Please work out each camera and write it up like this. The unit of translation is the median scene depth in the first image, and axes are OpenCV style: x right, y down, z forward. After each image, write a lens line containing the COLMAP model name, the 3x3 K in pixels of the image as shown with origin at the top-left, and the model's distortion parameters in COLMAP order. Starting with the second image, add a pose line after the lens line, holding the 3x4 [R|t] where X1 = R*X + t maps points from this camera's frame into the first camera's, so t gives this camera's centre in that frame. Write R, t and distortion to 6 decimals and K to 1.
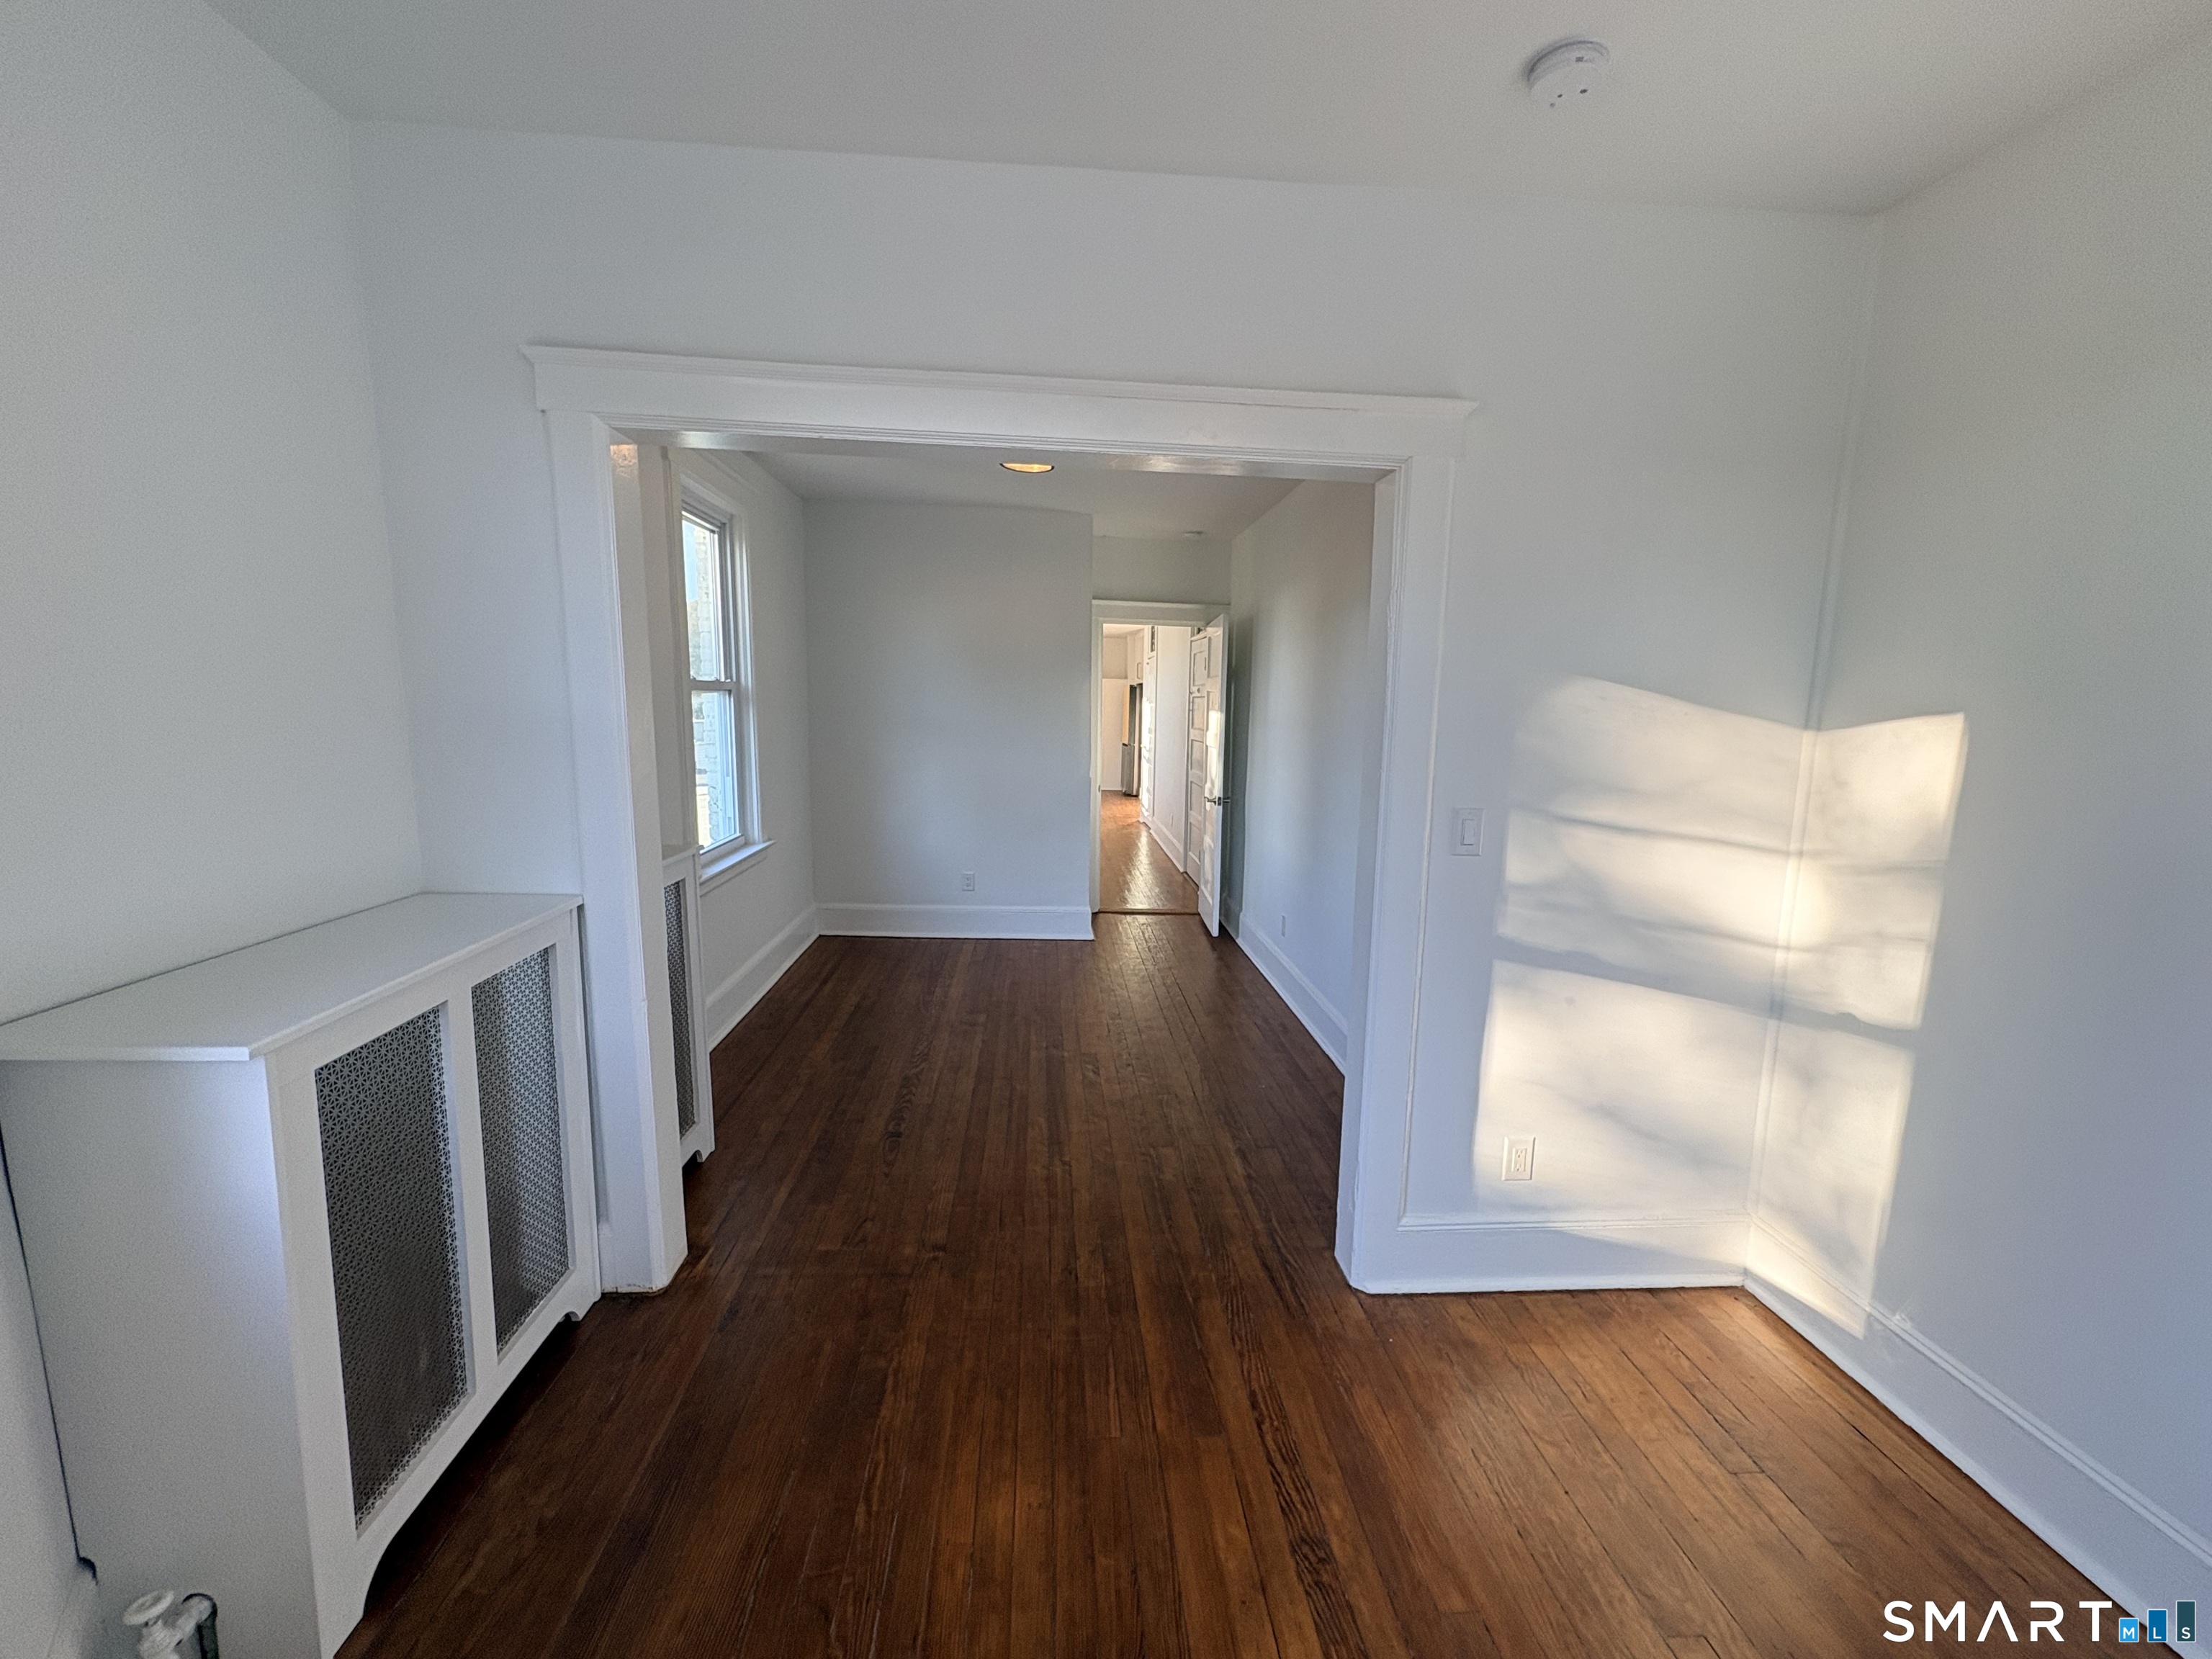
lens RADIAL K [[880.9, 0, 1104.6], [0, 880.9, 827.7], [0, 0, 1]] dist [-0.000486, -0.000015]
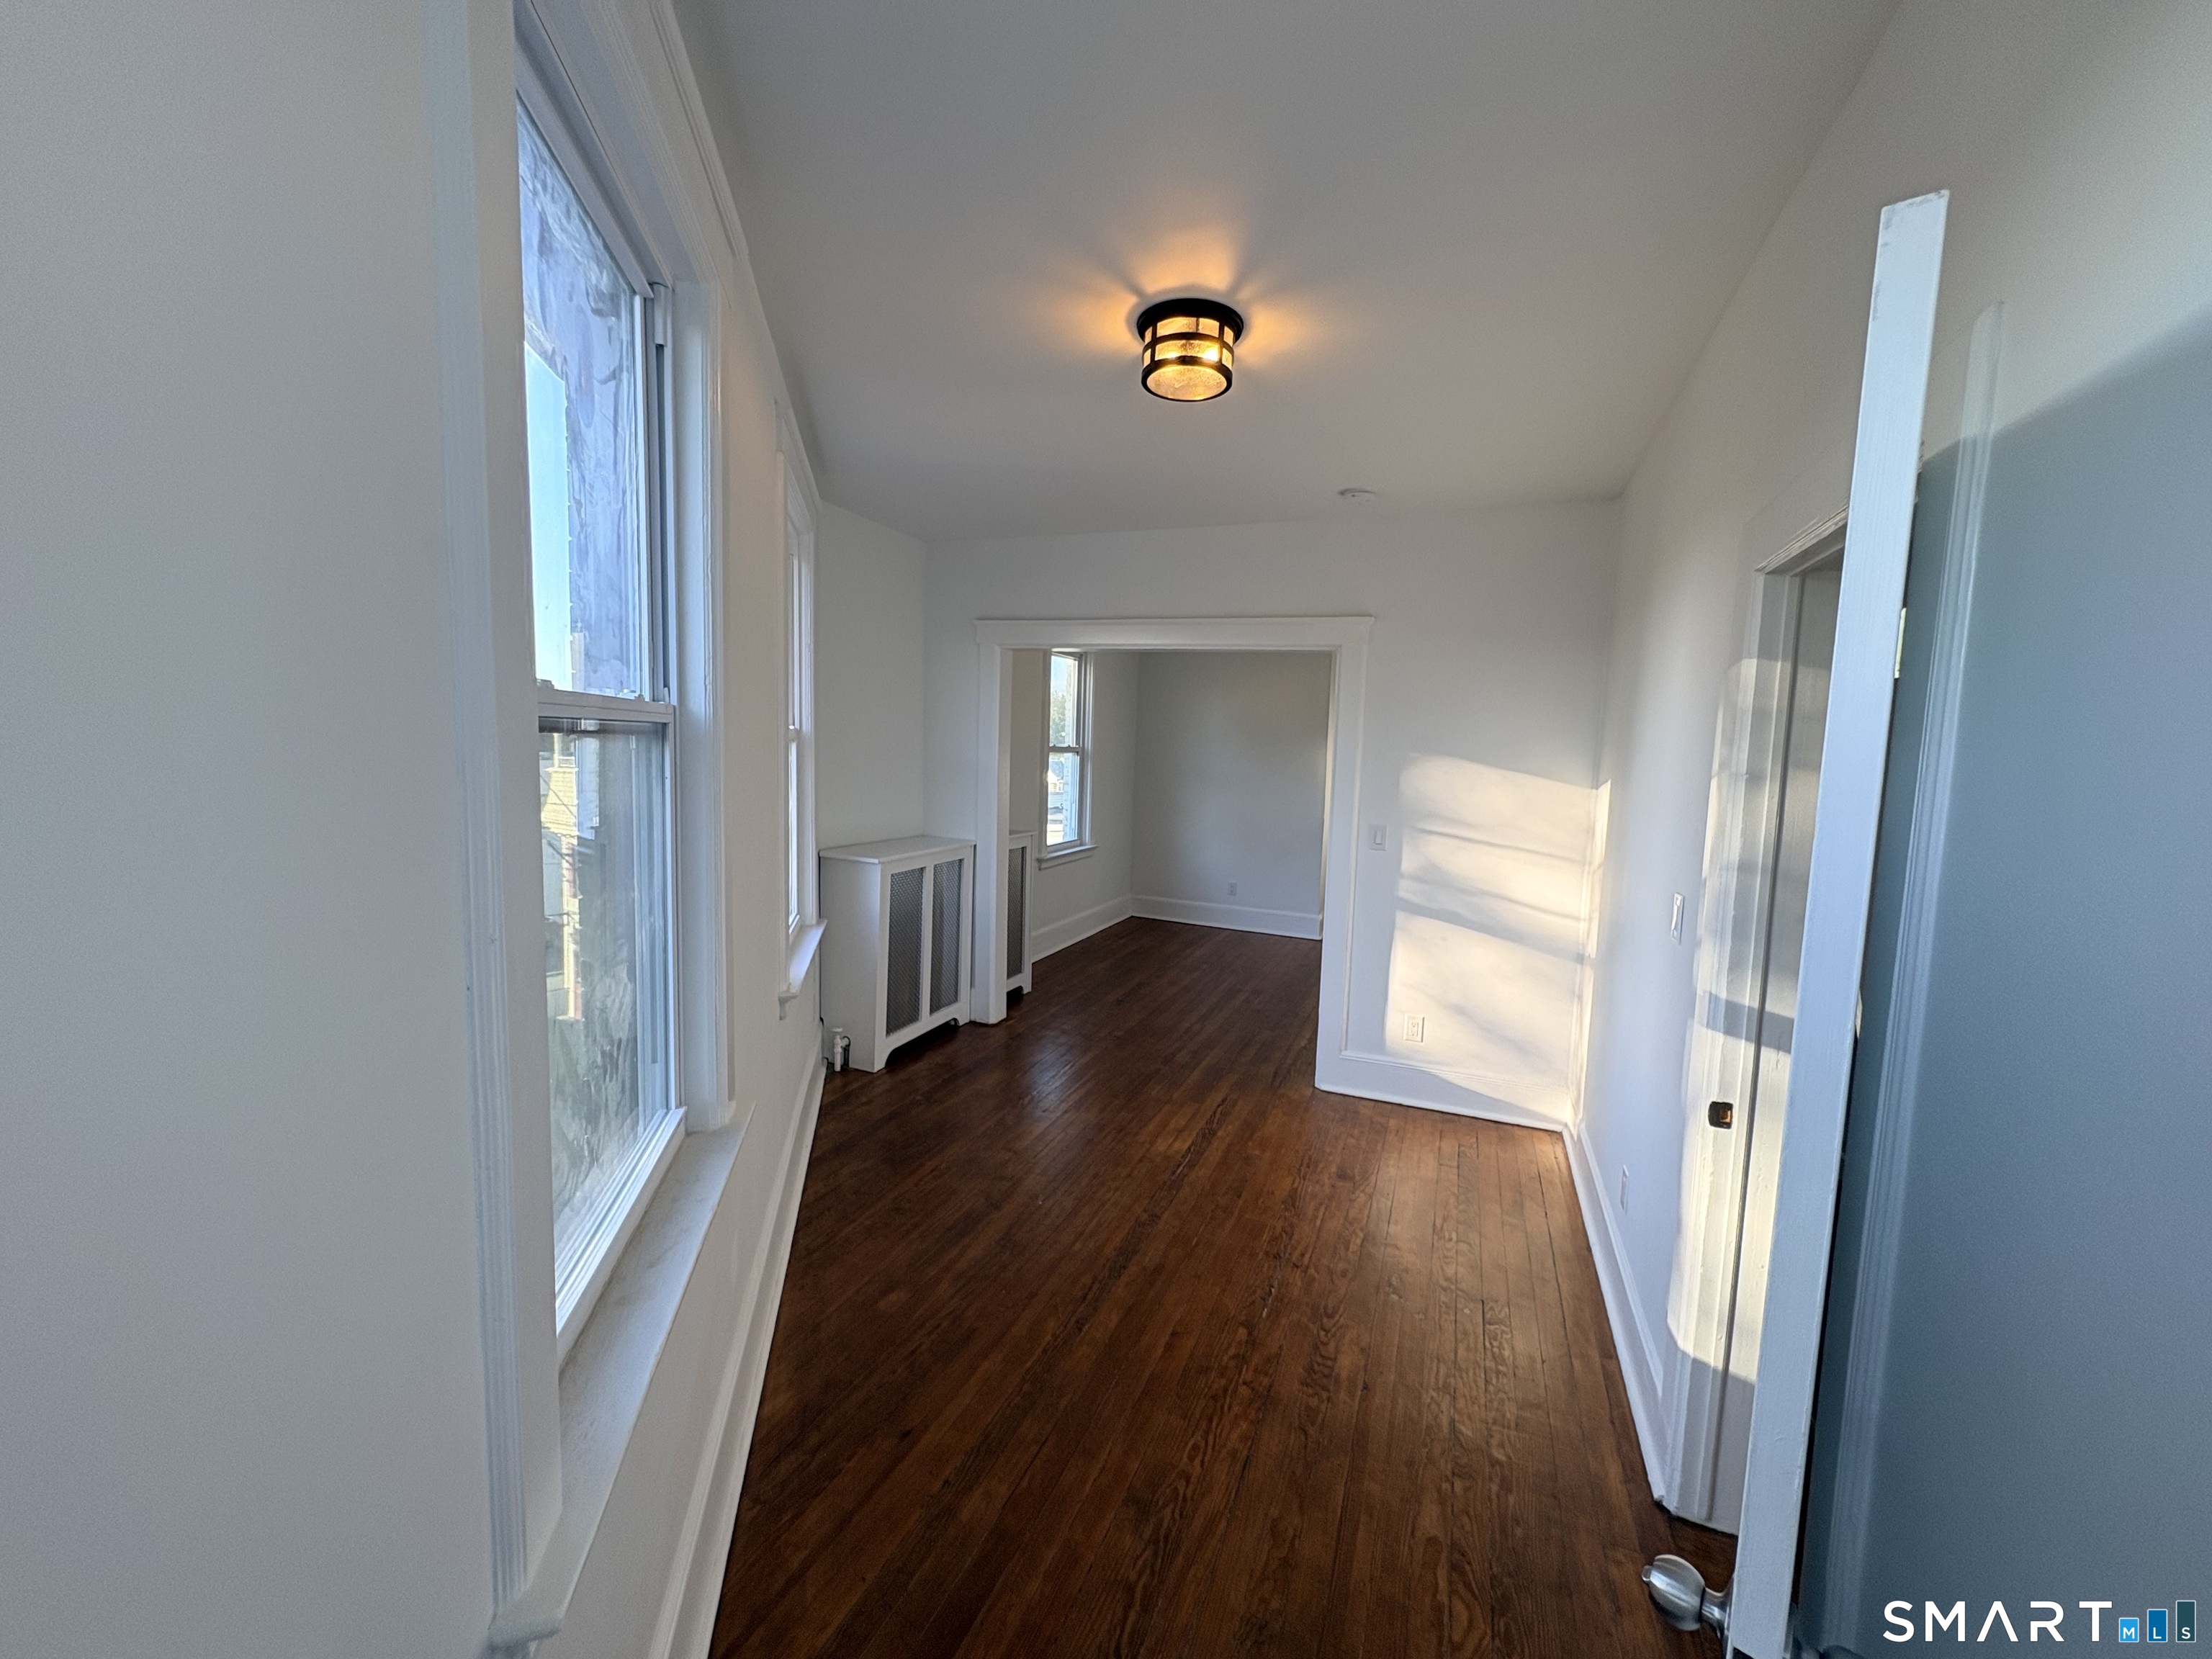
lens RADIAL K [[880.9, 0, 1104.6], [0, 880.9, 827.7], [0, 0, 1]] dist [-0.000486, -0.000015]
pose [[0.897137, 0.052137, -0.438665, 0.397829], [-0.079543, 0.995846, -0.044318, 0.063507], [0.434532, 0.074652, 0.897557, -0.516684]]
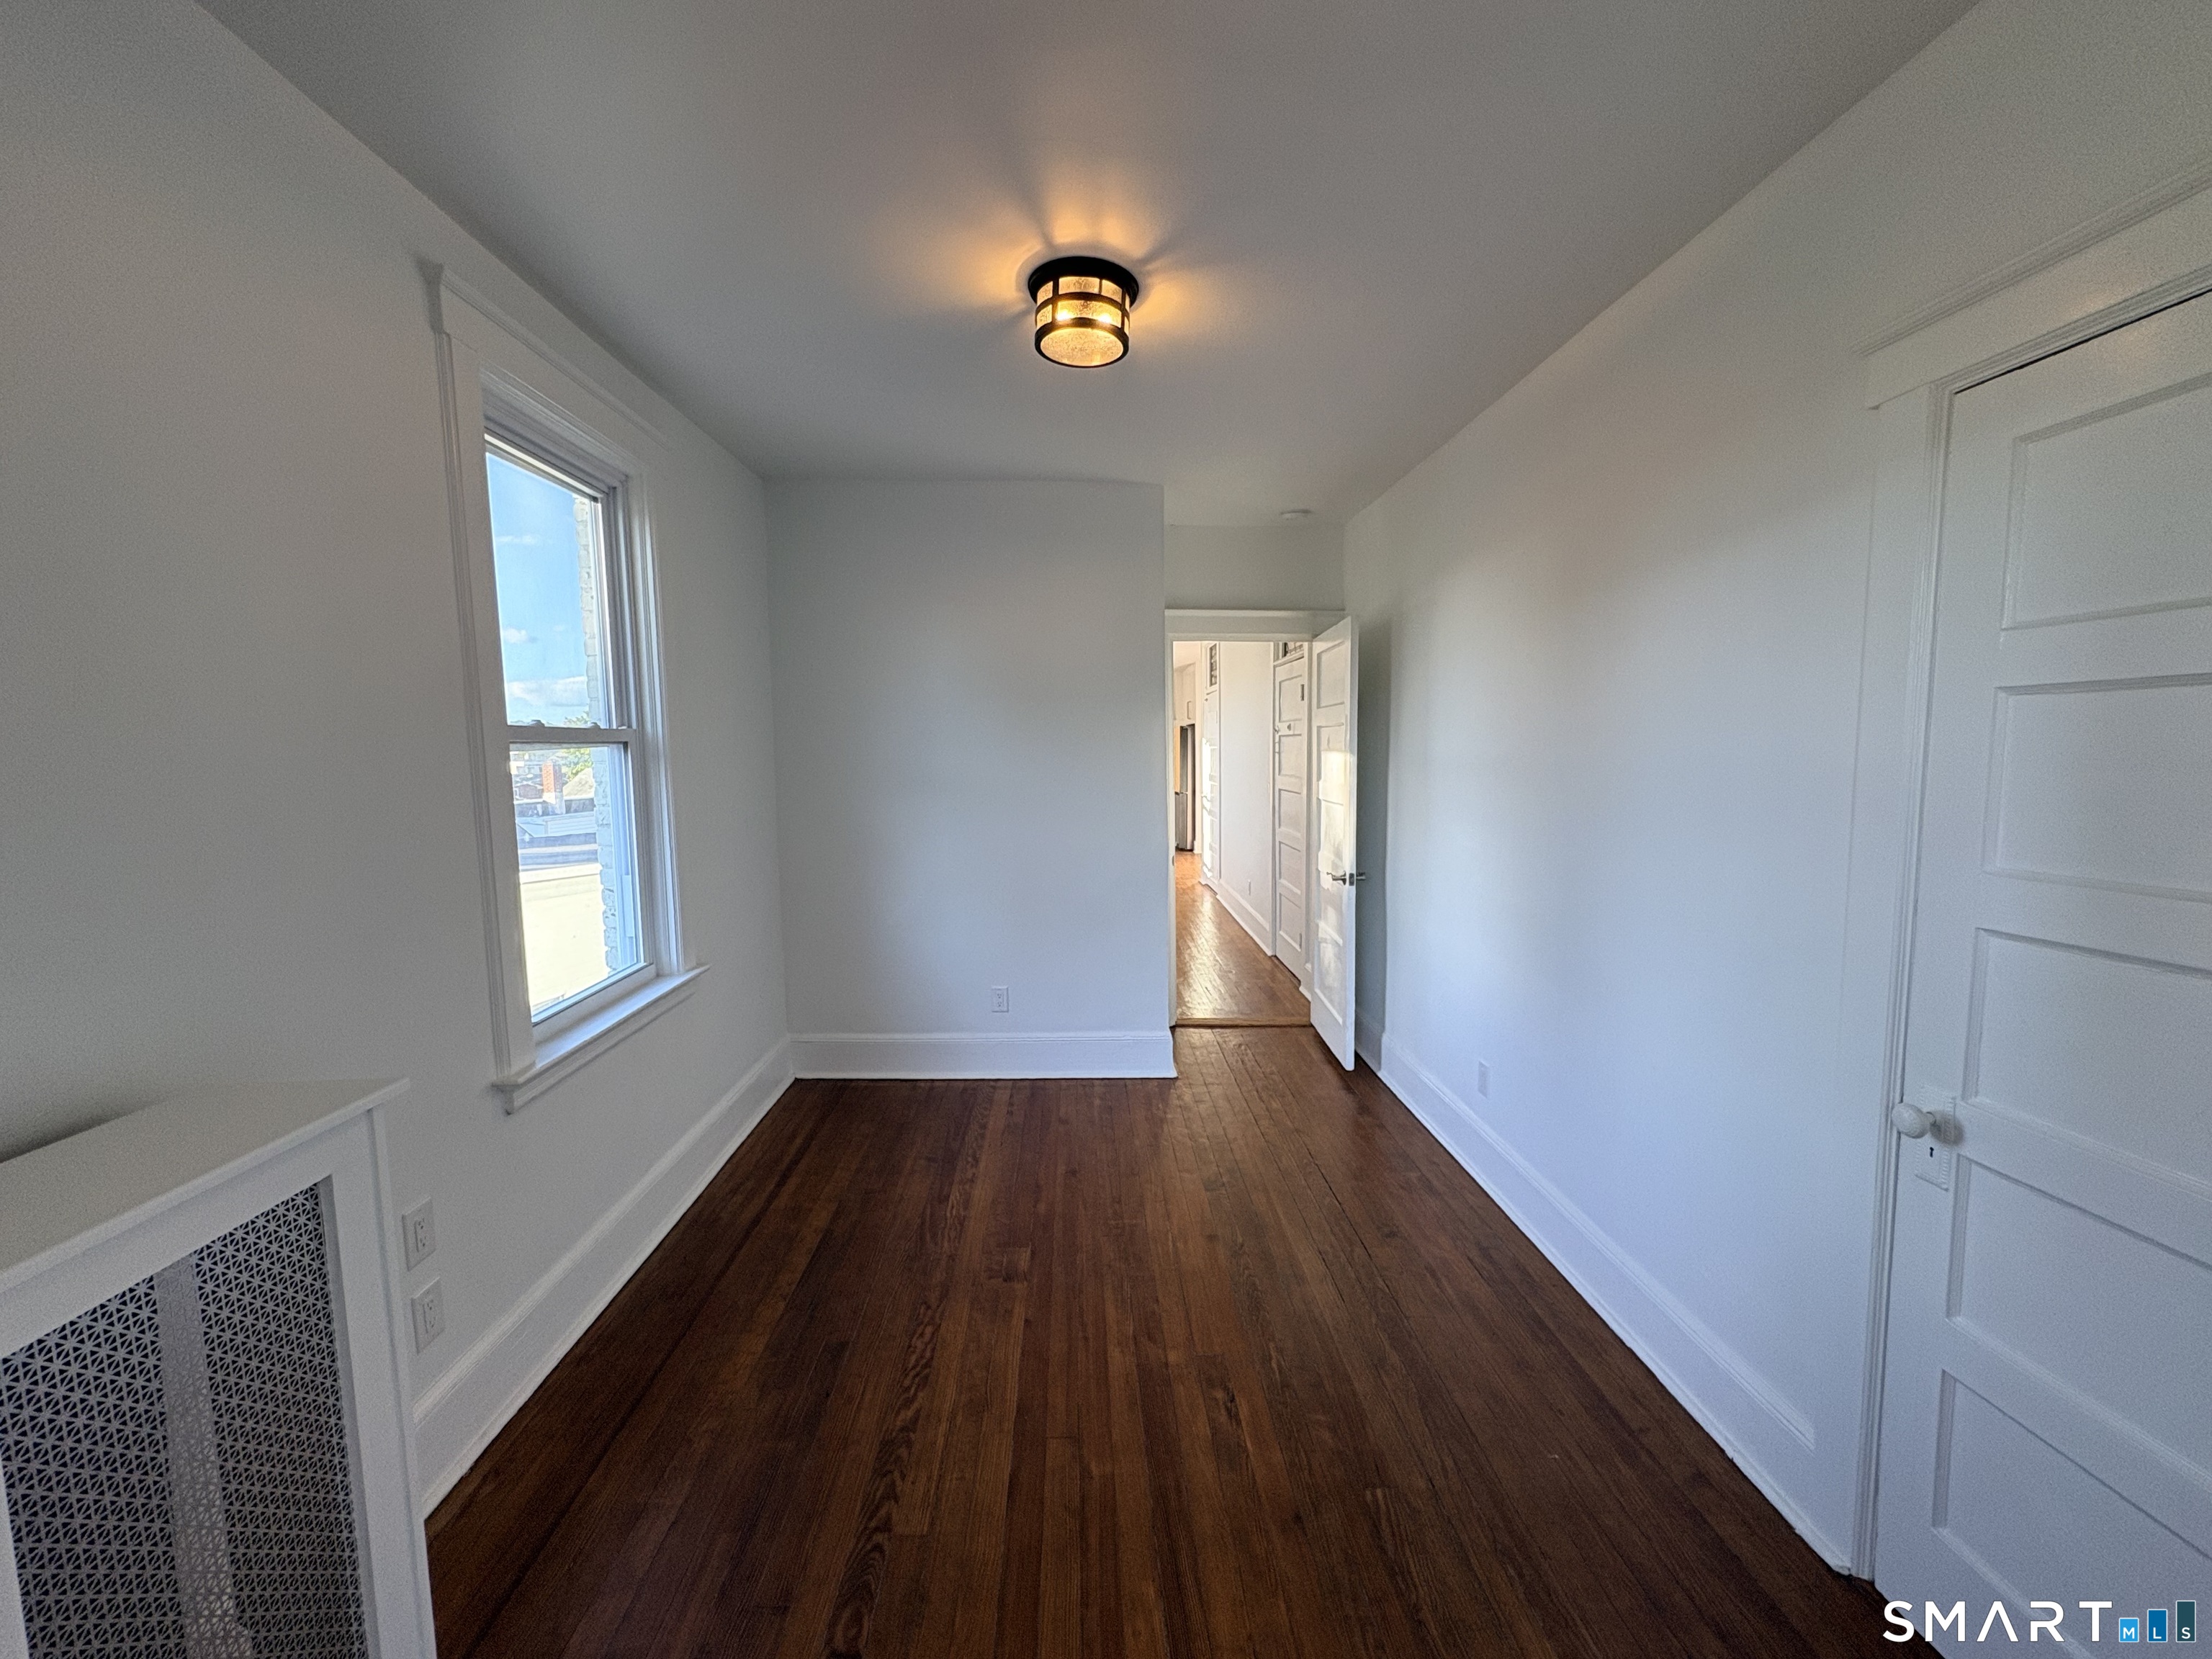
lens RADIAL K [[880.9, 0, 1104.6], [0, 880.9, 827.7], [0, 0, 1]] dist [-0.000486, -0.000015]
pose [[0.998893, -0.025636, -0.039429, -0.055398], [0.023615, 0.998426, -0.050878, -0.057420], [0.040672, 0.049891, 0.997926, 0.409454]]
